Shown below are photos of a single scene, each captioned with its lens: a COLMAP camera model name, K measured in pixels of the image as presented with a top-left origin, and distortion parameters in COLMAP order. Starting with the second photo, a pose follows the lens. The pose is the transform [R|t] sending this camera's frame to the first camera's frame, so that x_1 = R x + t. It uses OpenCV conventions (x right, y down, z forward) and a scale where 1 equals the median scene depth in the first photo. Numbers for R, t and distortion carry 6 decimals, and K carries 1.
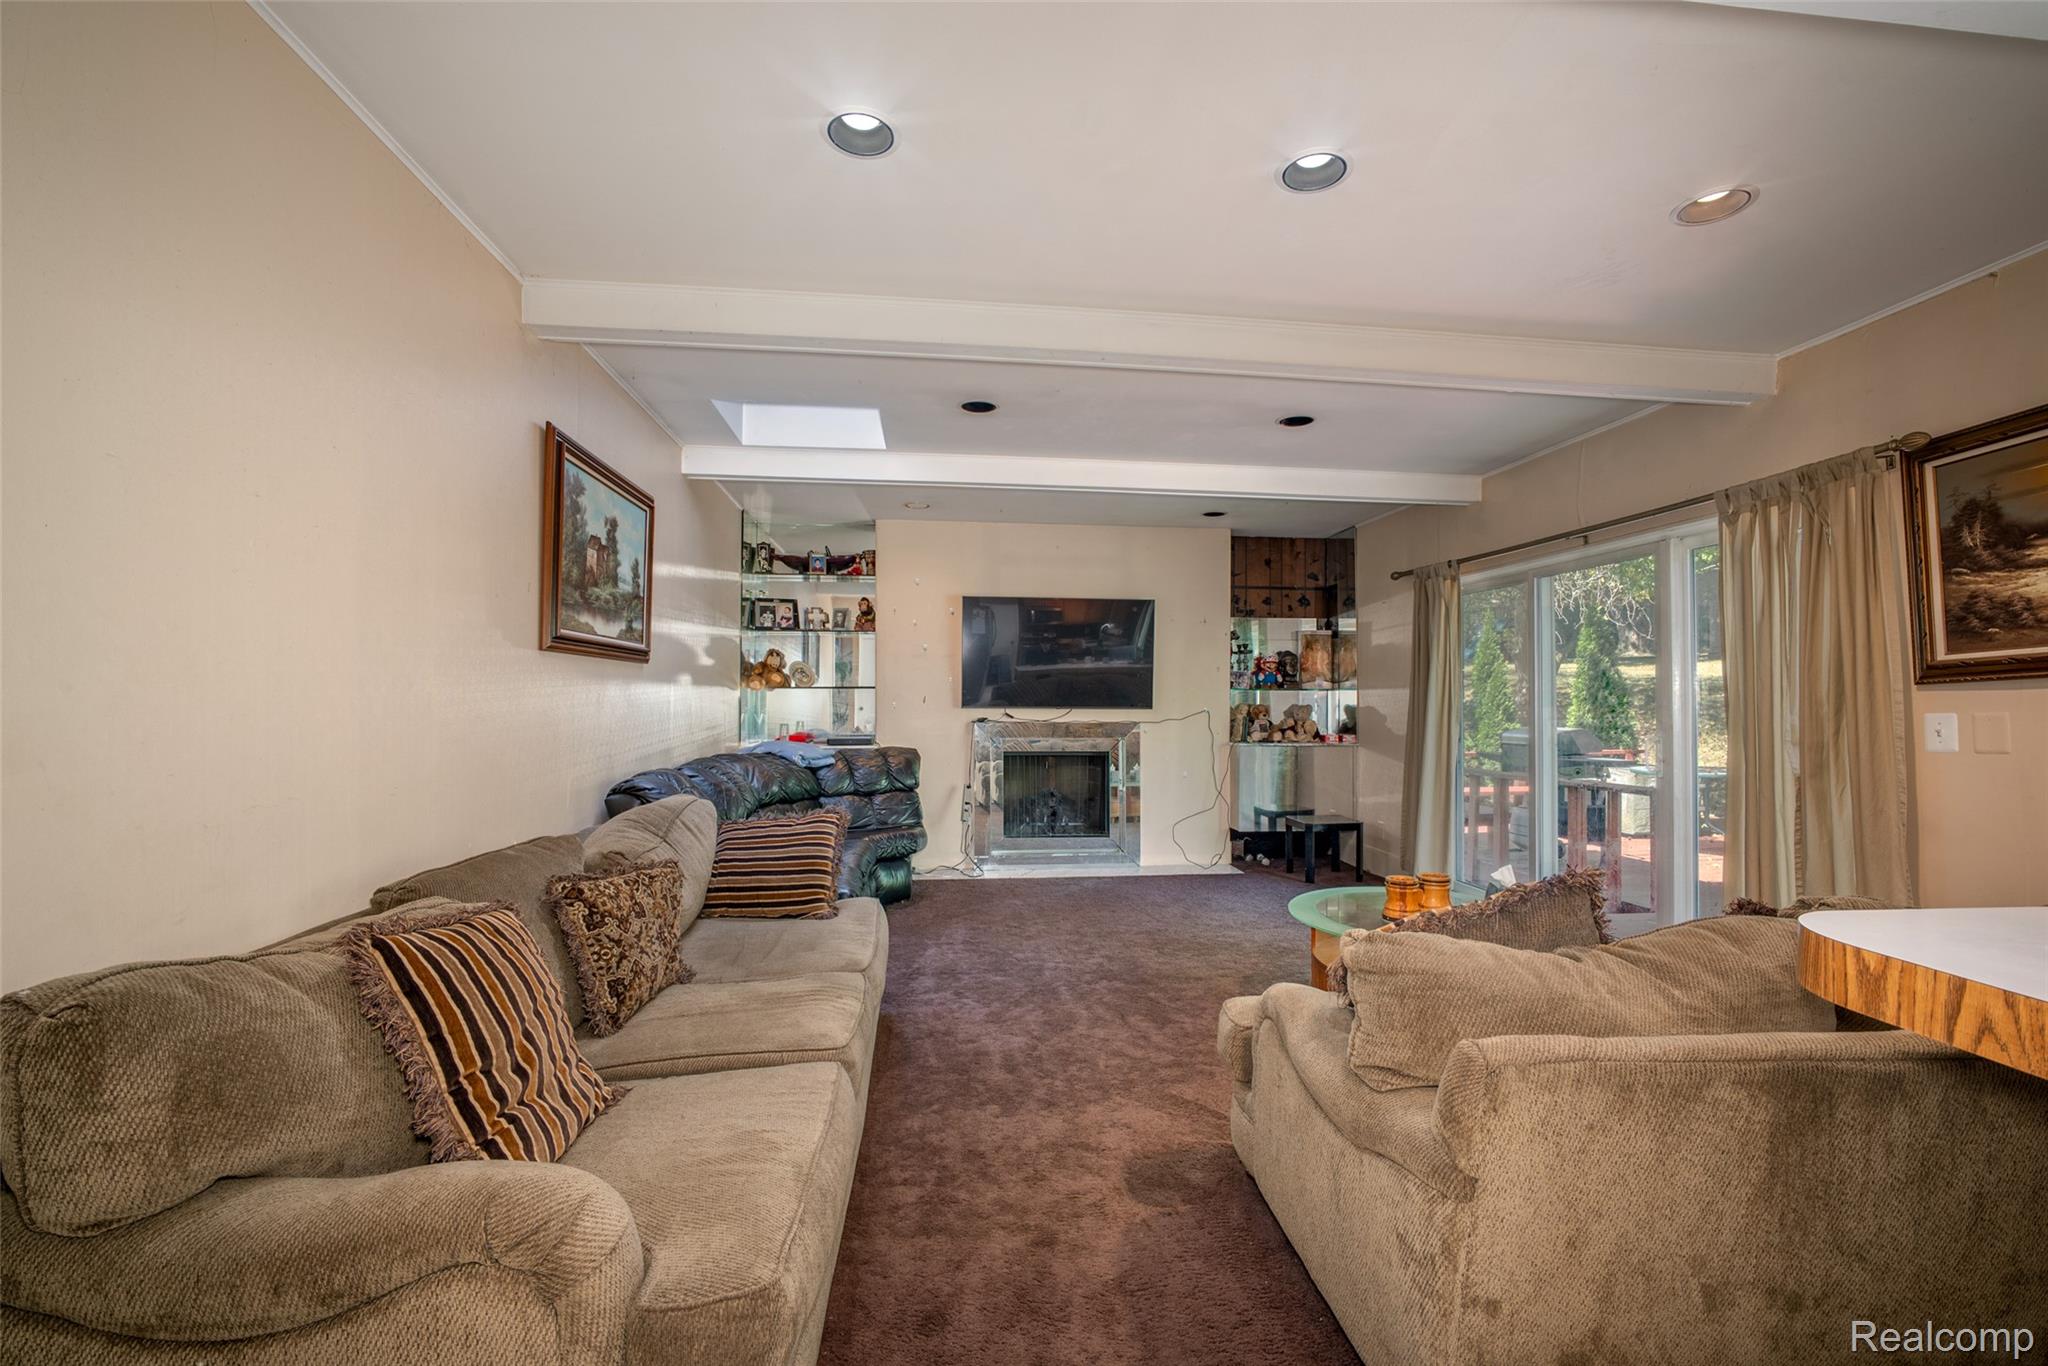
lens RADIAL K [[860.2, 0, 1029.8], [0, 860.2, 690.2], [0, 0, 1]] dist [-0.027238, 0.011585]
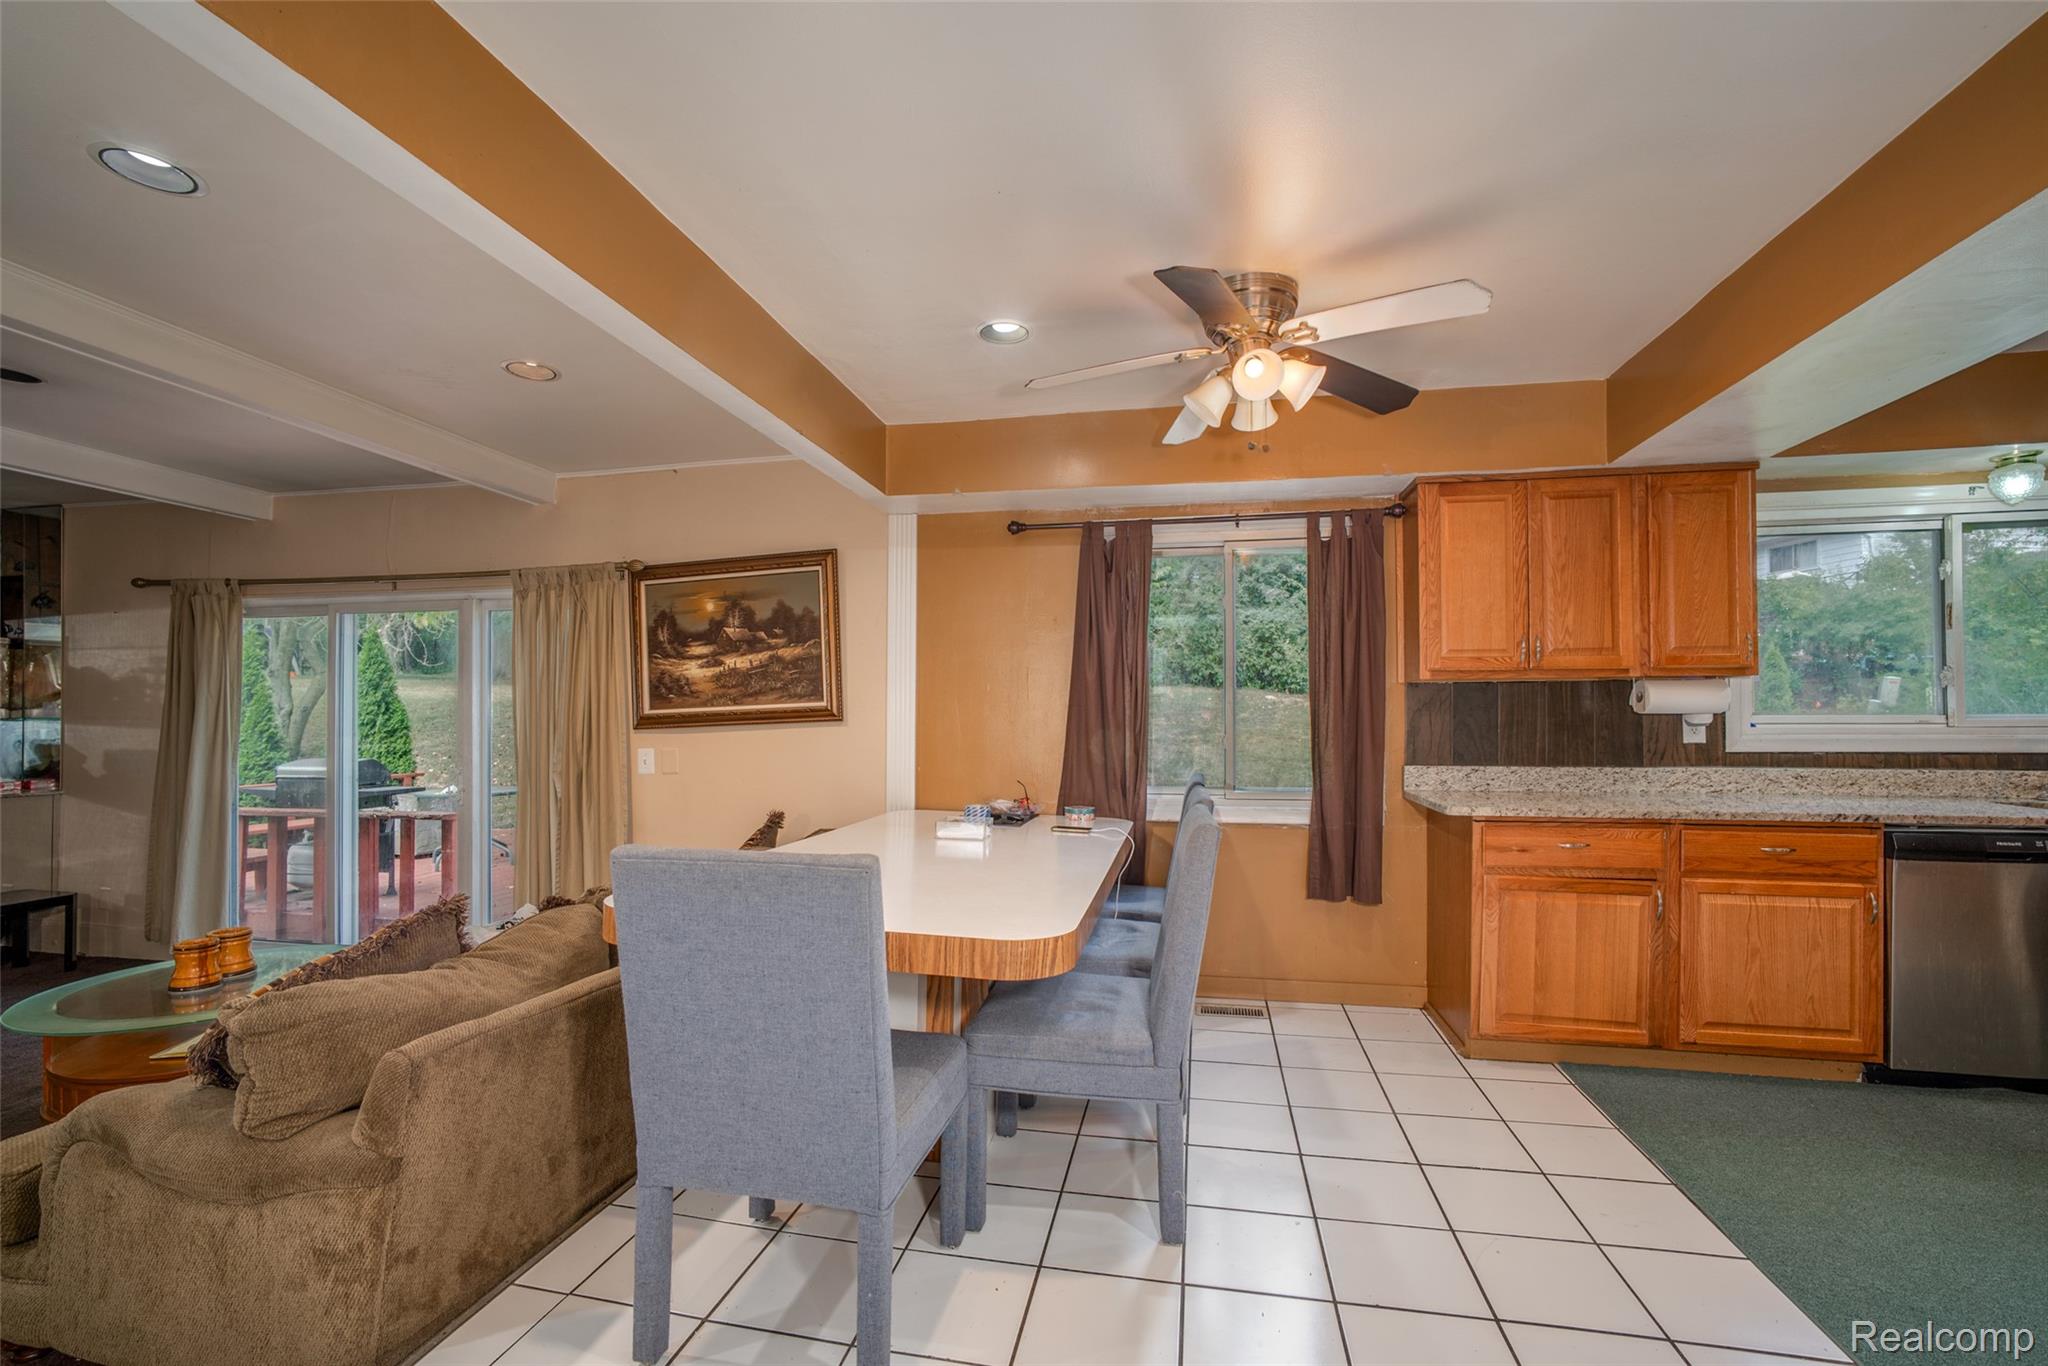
lens RADIAL K [[862.0, 0, 1028.4], [0, 862.0, 716.3], [0, 0, 1]] dist [-0.037445, 0.014152]
pose [[0.305059, 0.004136, 0.952325, -0.083328], [-0.014194, 0.999899, 0.000204, -0.020096], [-0.952228, -0.013580, 0.305087, -0.055799]]
